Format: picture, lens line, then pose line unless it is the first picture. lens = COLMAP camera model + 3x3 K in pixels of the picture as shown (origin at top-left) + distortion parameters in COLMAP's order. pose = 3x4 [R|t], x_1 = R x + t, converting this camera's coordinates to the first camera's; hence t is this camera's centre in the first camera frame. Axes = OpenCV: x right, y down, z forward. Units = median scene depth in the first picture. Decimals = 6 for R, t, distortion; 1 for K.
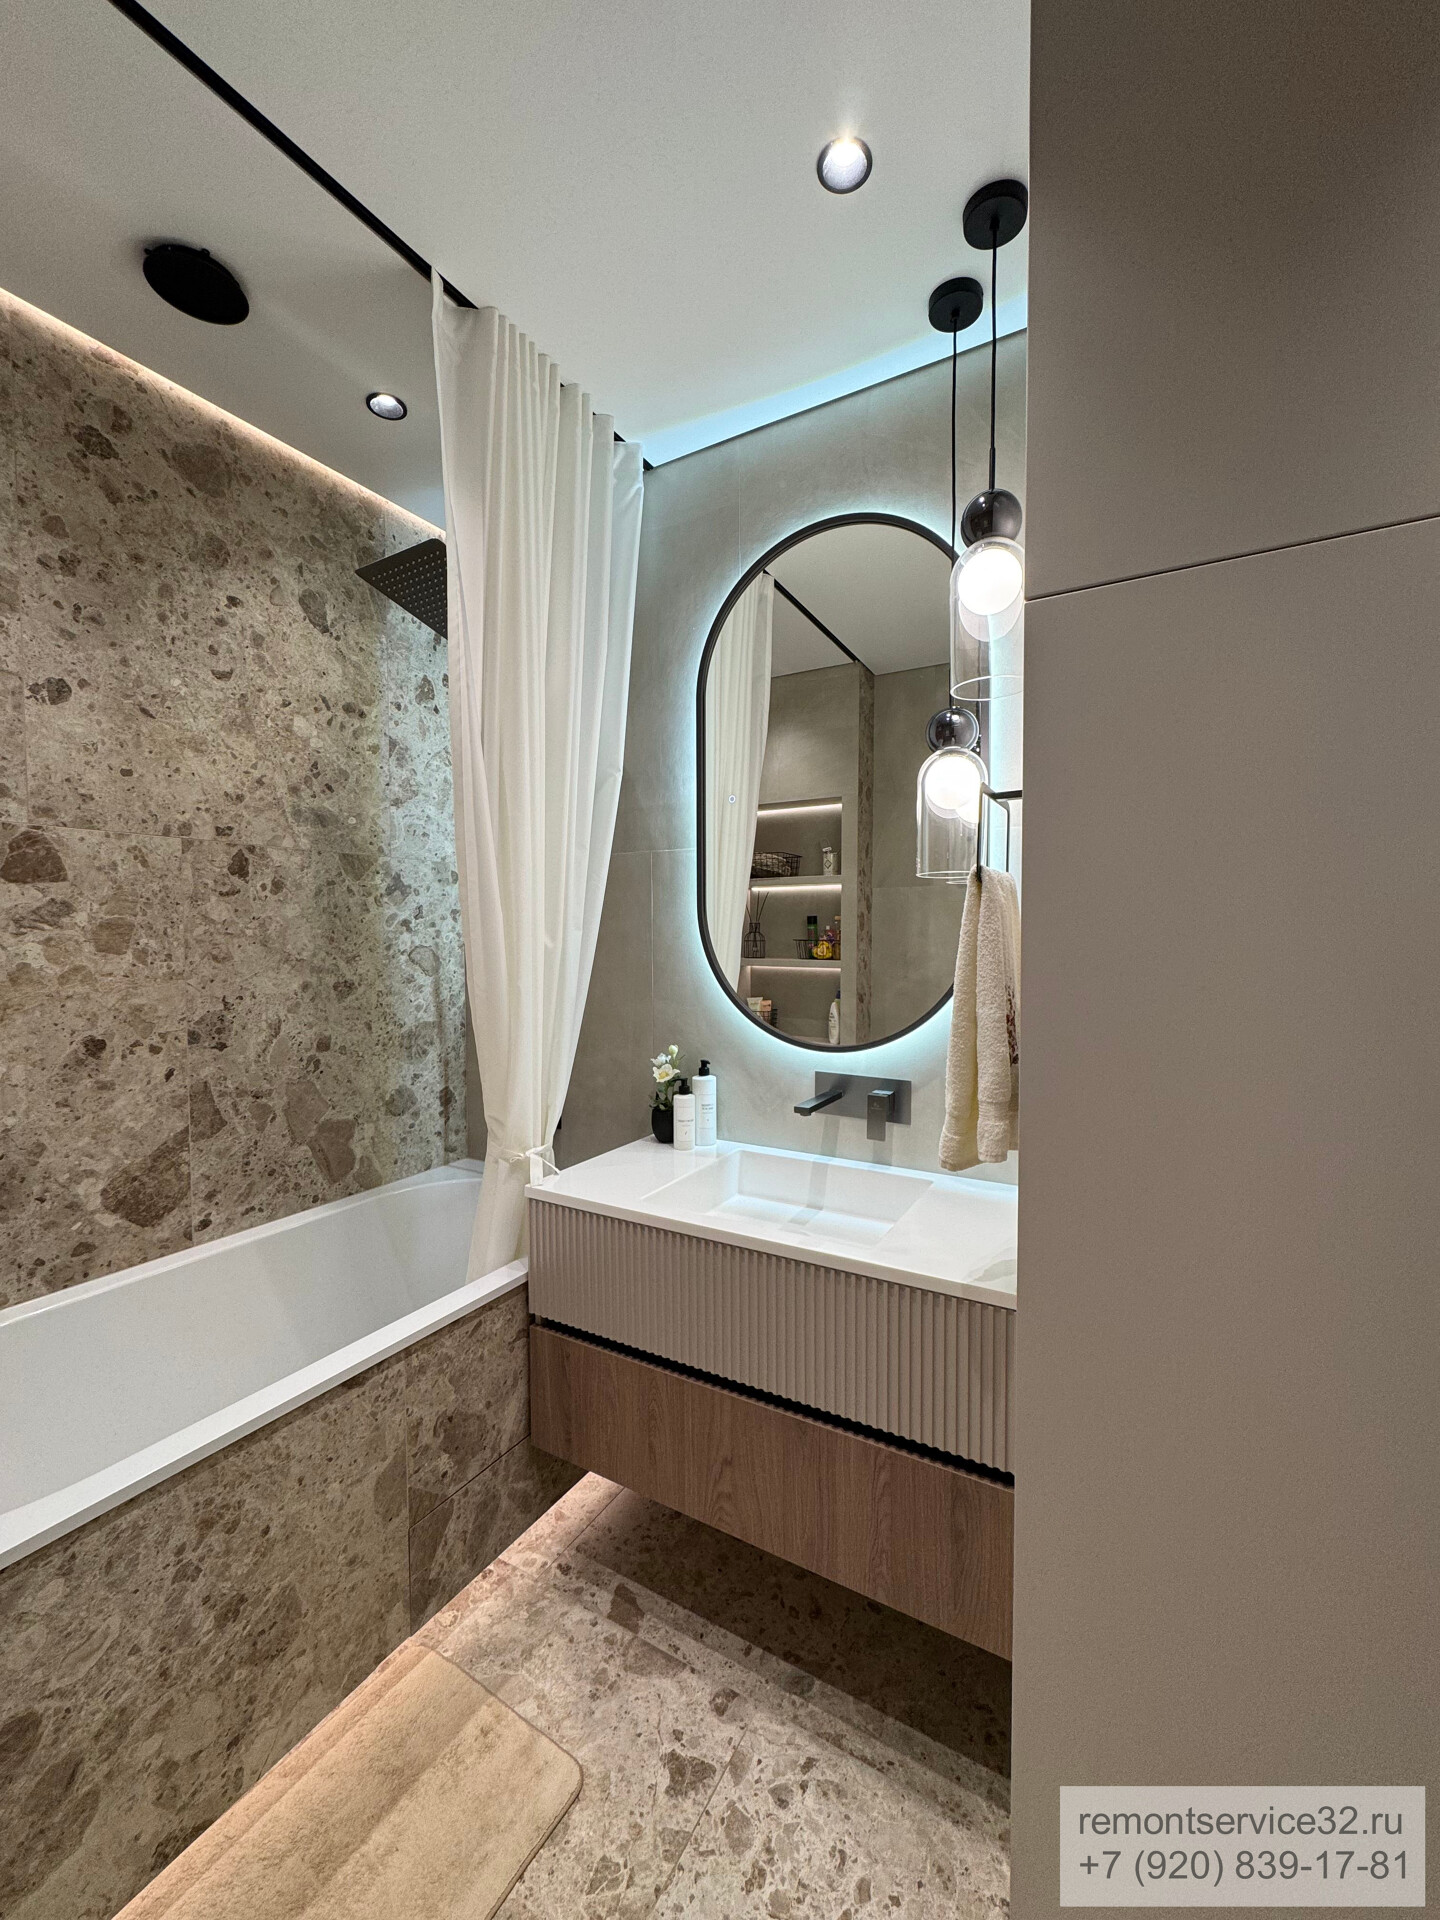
lens RADIAL K [[769.7, 0, 716.7], [0, 769.7, 956.7], [0, 0, 1]] dist [-0.001321, -0.000016]
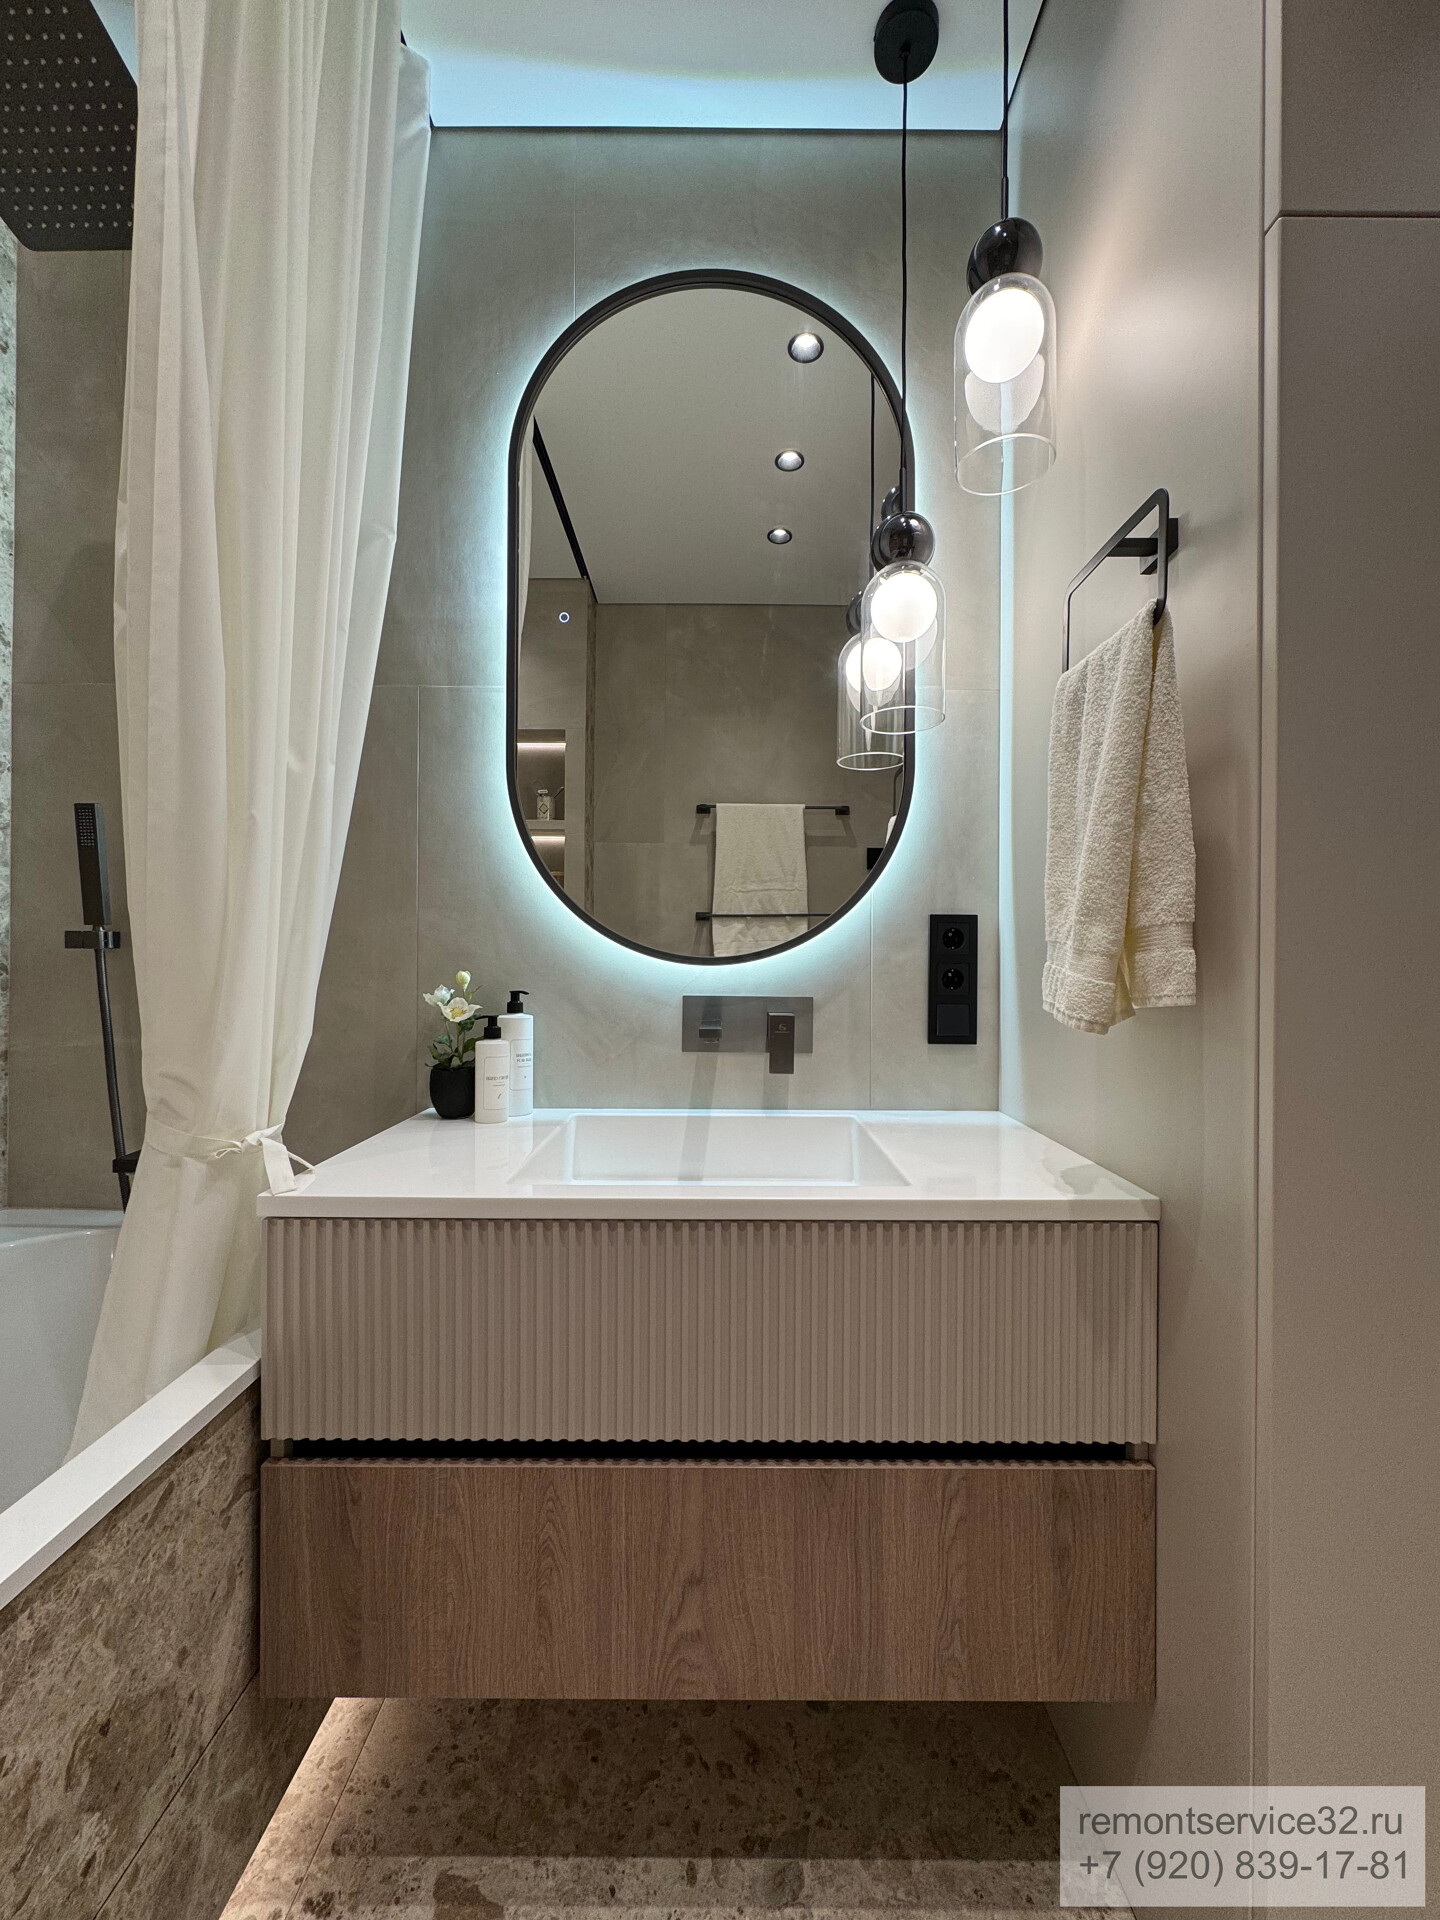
lens RADIAL K [[769.7, 0, 723.1], [0, 769.7, 959.1], [0, 0, 1]] dist [-0.001321, -0.000016]
pose [[0.861512, 0.011400, 0.507609, -0.242494], [0.007589, 0.999347, -0.035324, 0.156508], [-0.507680, 0.034284, 0.860863, 0.378327]]
